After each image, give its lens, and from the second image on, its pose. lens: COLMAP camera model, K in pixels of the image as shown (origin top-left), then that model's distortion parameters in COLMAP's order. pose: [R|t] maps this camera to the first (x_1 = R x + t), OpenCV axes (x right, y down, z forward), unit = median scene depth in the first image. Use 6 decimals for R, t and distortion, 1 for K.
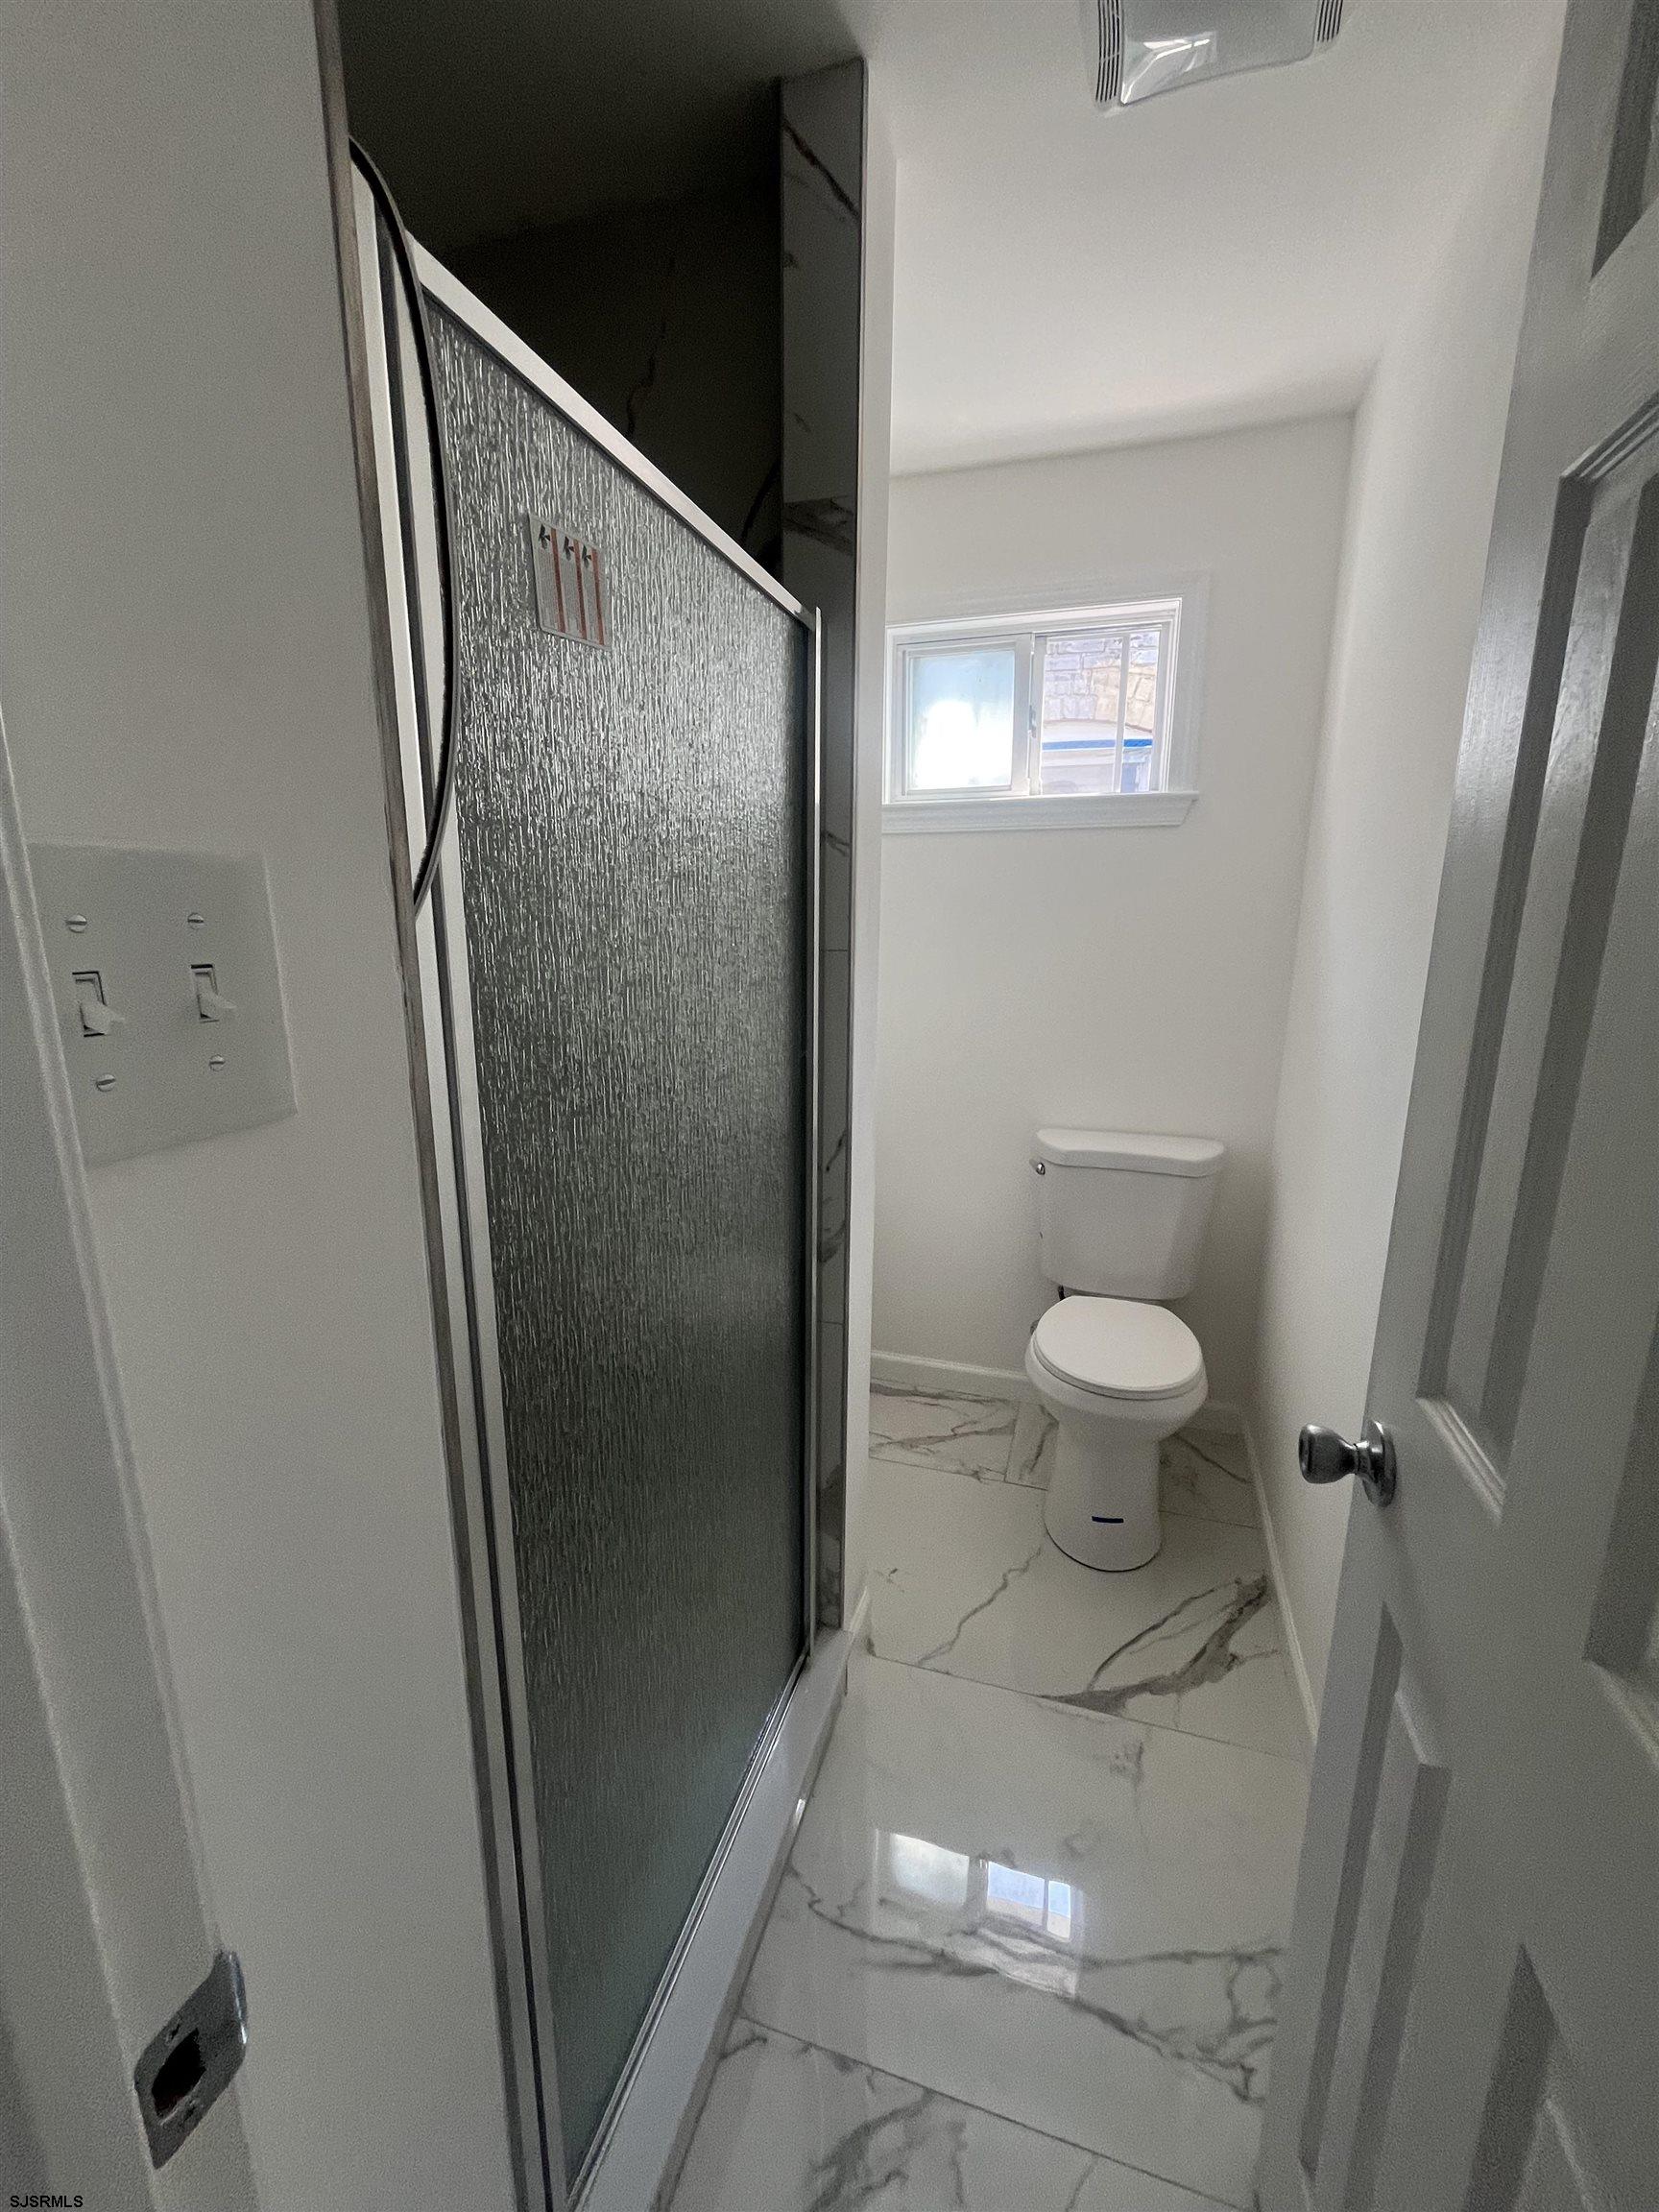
lens RADIAL K [[896.5, 0, 828.9], [0, 896.5, 1106.8], [0, 0, 1]] dist [-0.003201, -0.000014]
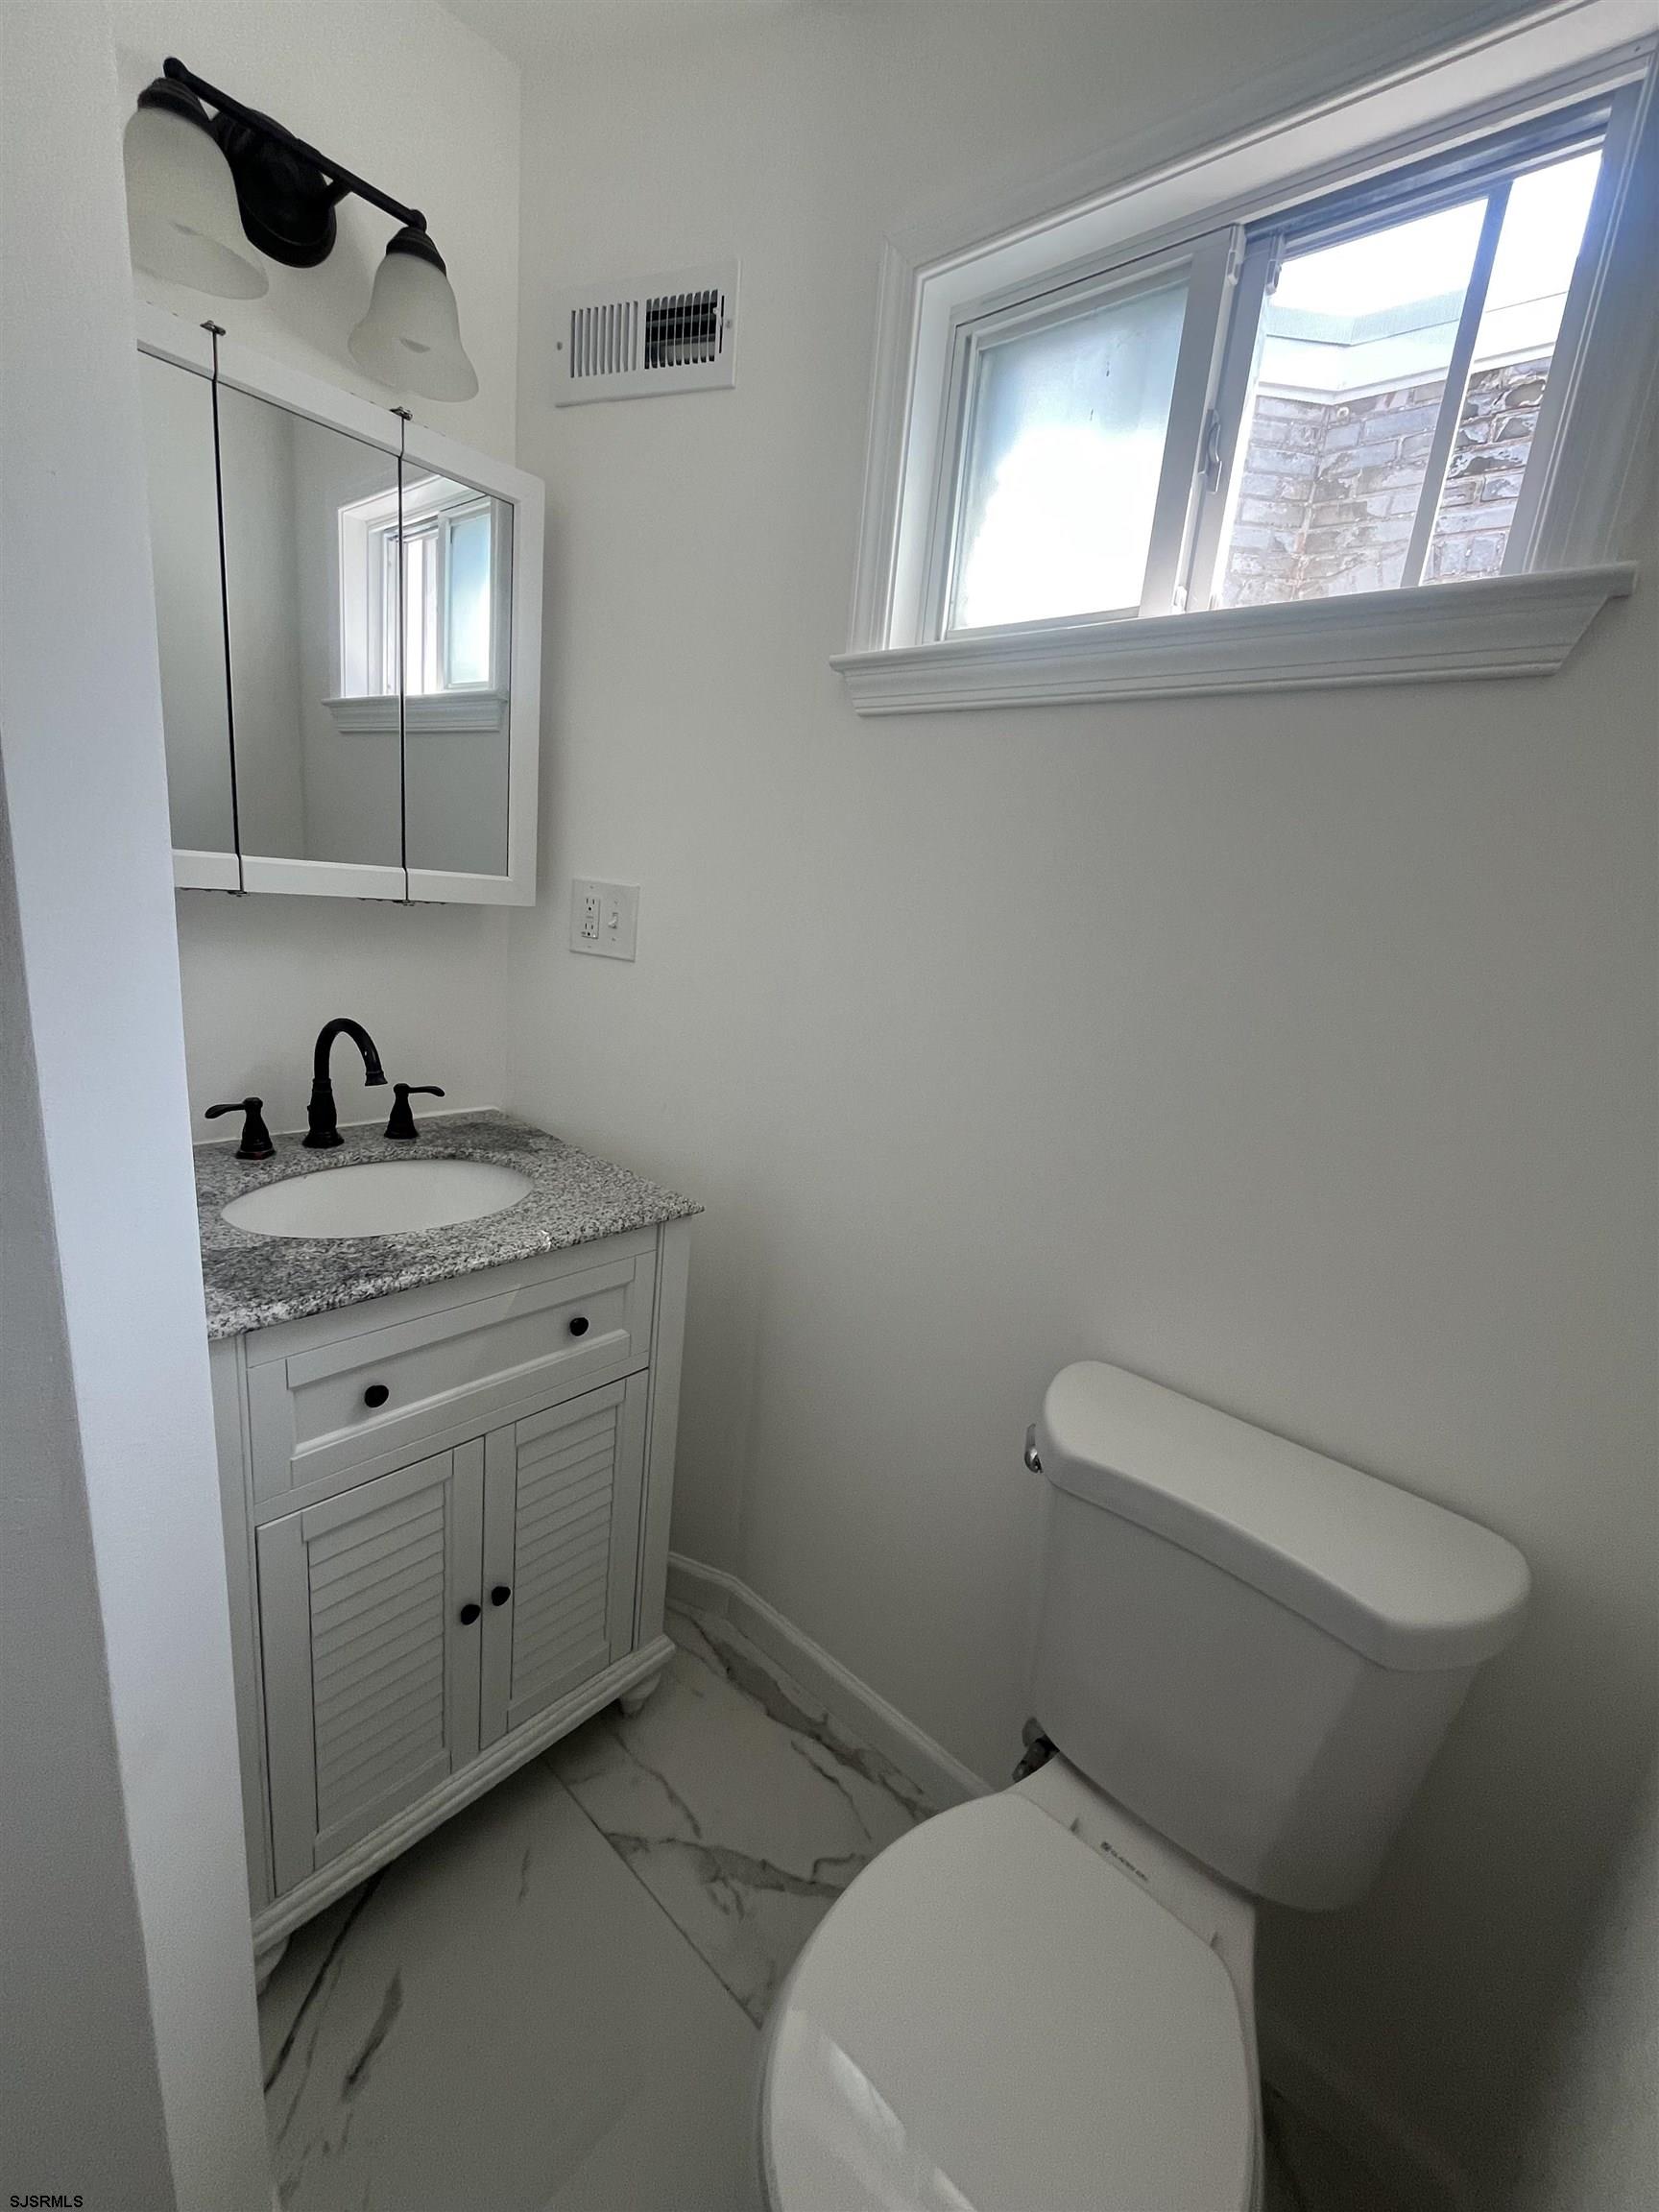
lens RADIAL K [[896.5, 0, 830.7], [0, 896.5, 1099.0], [0, 0, 1]] dist [-0.003201, -0.000014]
pose [[0.911967, 0.180551, -0.368398, 0.274775], [-0.182397, 0.982763, 0.030125, -0.099671], [0.367487, 0.039722, 0.929180, 0.540883]]
